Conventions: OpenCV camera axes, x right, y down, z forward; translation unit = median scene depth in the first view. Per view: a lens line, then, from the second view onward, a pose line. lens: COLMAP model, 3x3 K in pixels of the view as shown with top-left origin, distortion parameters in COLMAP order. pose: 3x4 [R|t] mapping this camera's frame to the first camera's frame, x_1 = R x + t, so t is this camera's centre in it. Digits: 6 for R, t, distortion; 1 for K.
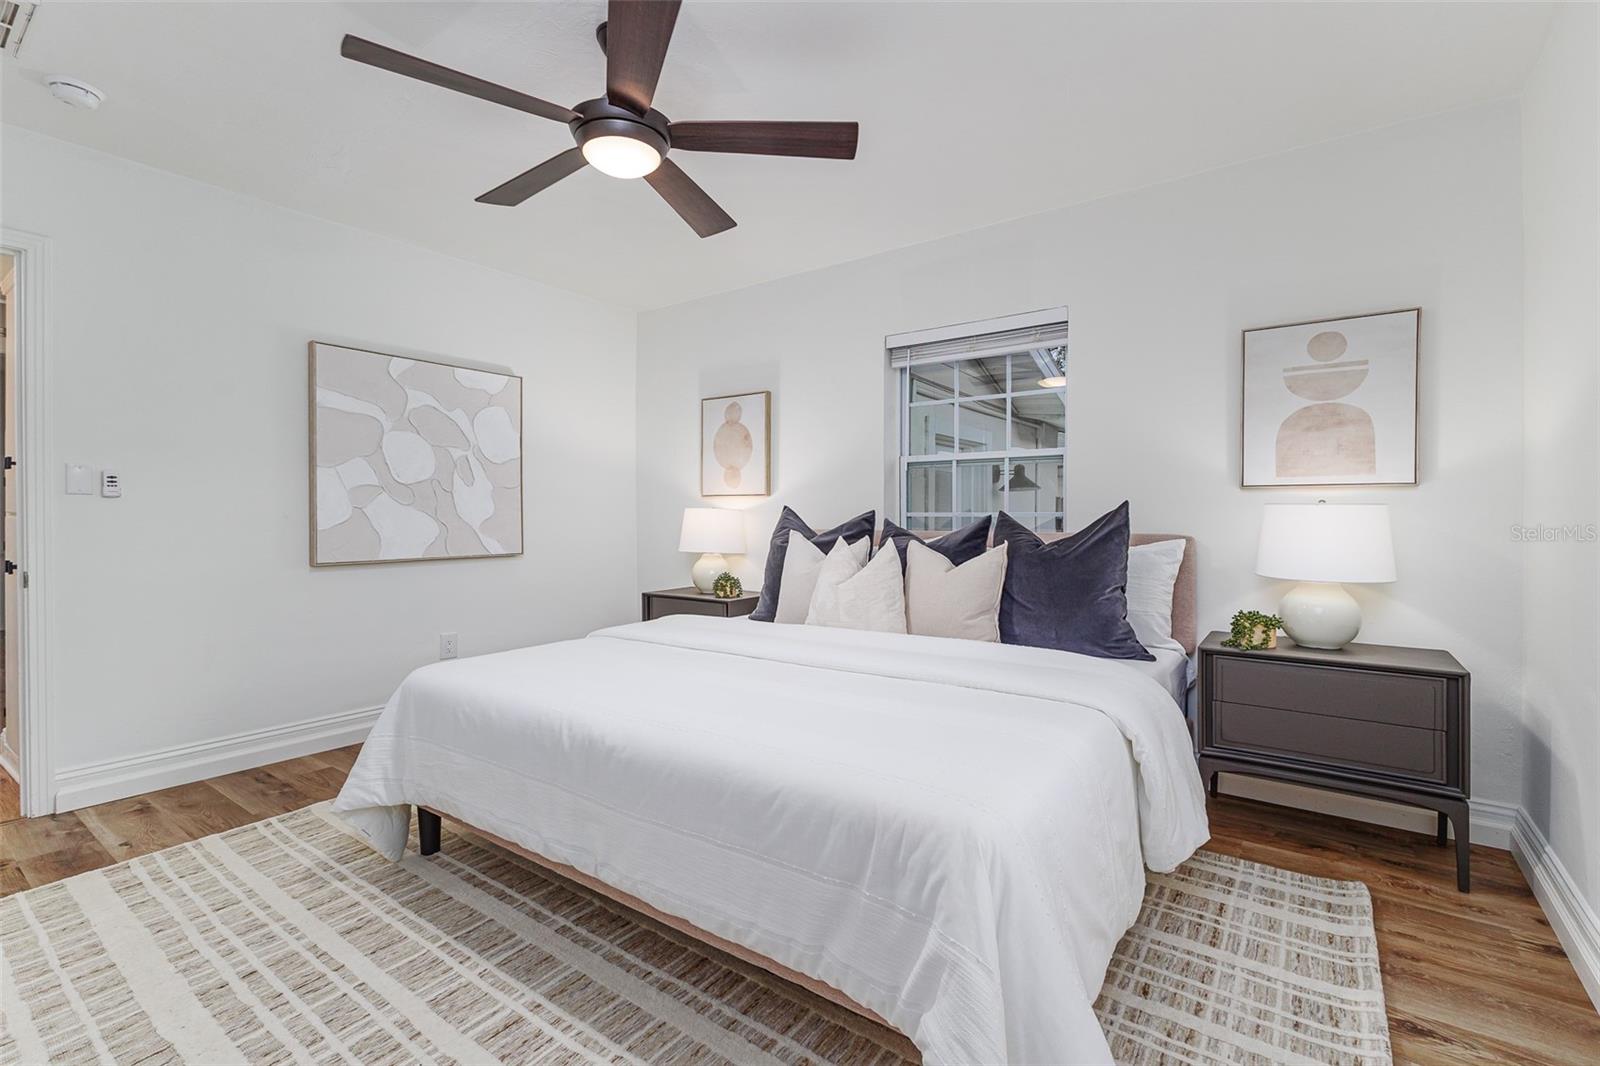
lens RADIAL K [[704.9, 0, 800.0], [0, 704.9, 533.0], [0, 0, 1]] dist [-0.009721, -0.000349]
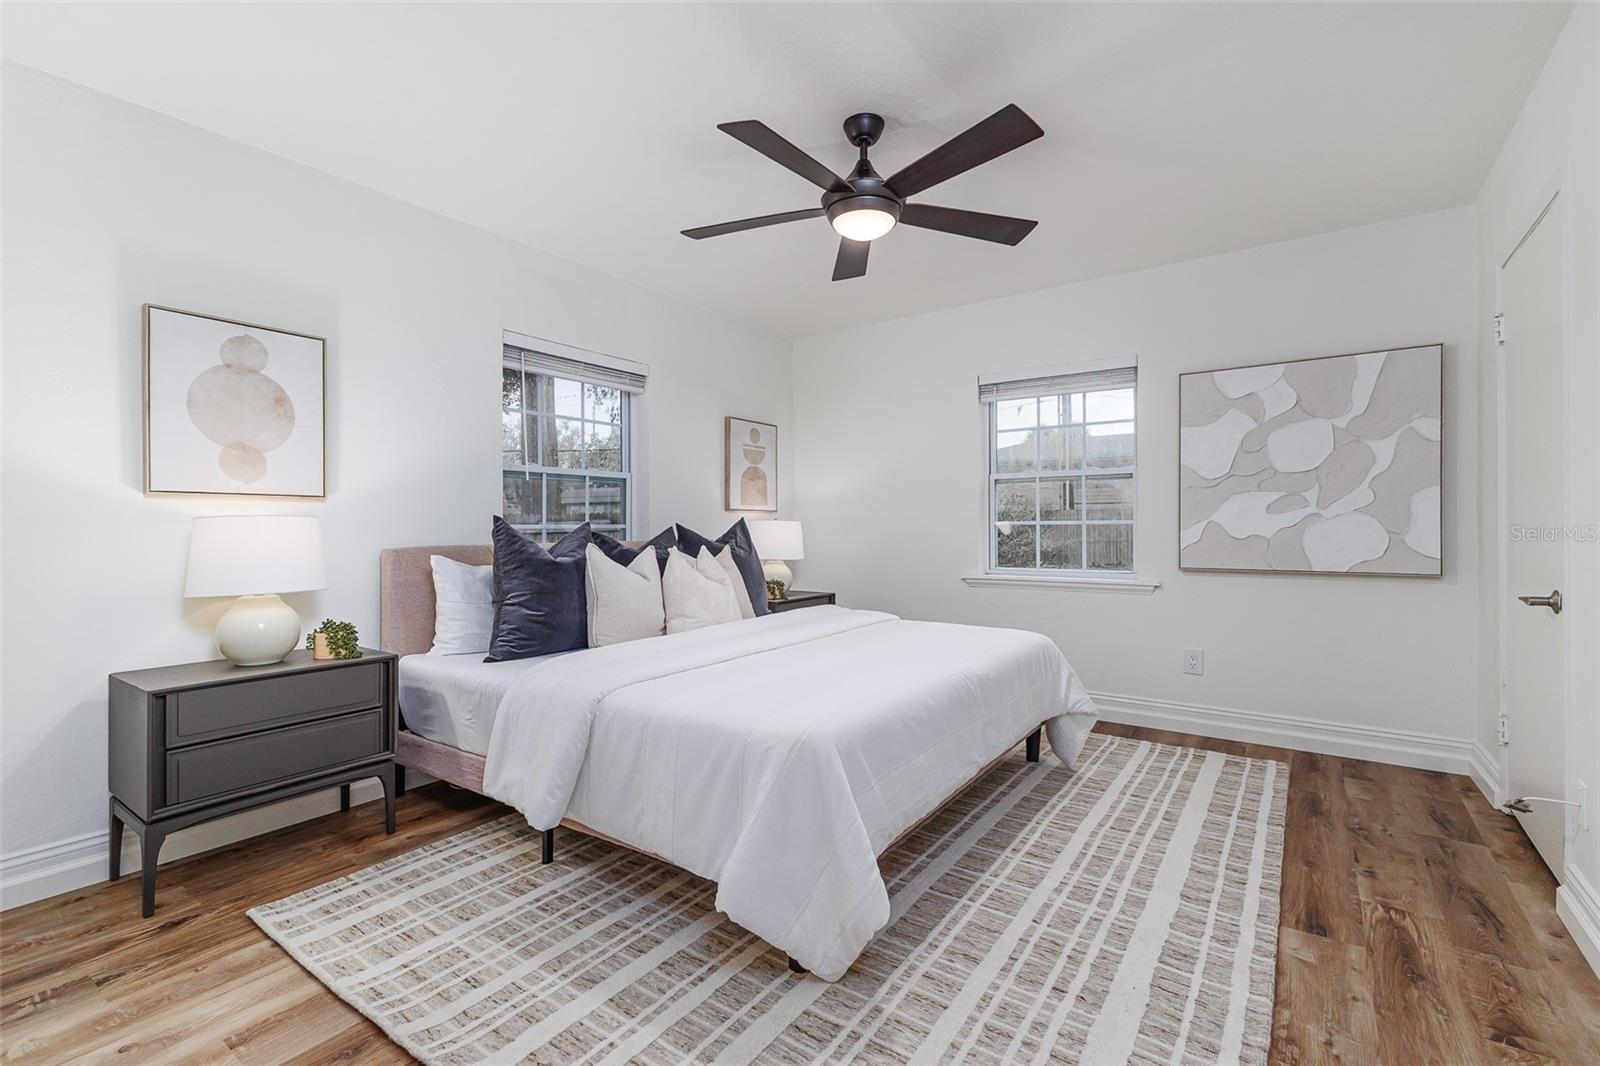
lens RADIAL K [[700.6, 0, 862.4], [0, 700.6, 529.1], [0, 0, 1]] dist [0.039067, 0.000015]
pose [[-0.049935, -0.004706, 0.998741, -1.132231], [0.026270, 0.999637, 0.006023, -0.024399], [-0.998407, 0.026538, -0.049793, 0.830472]]
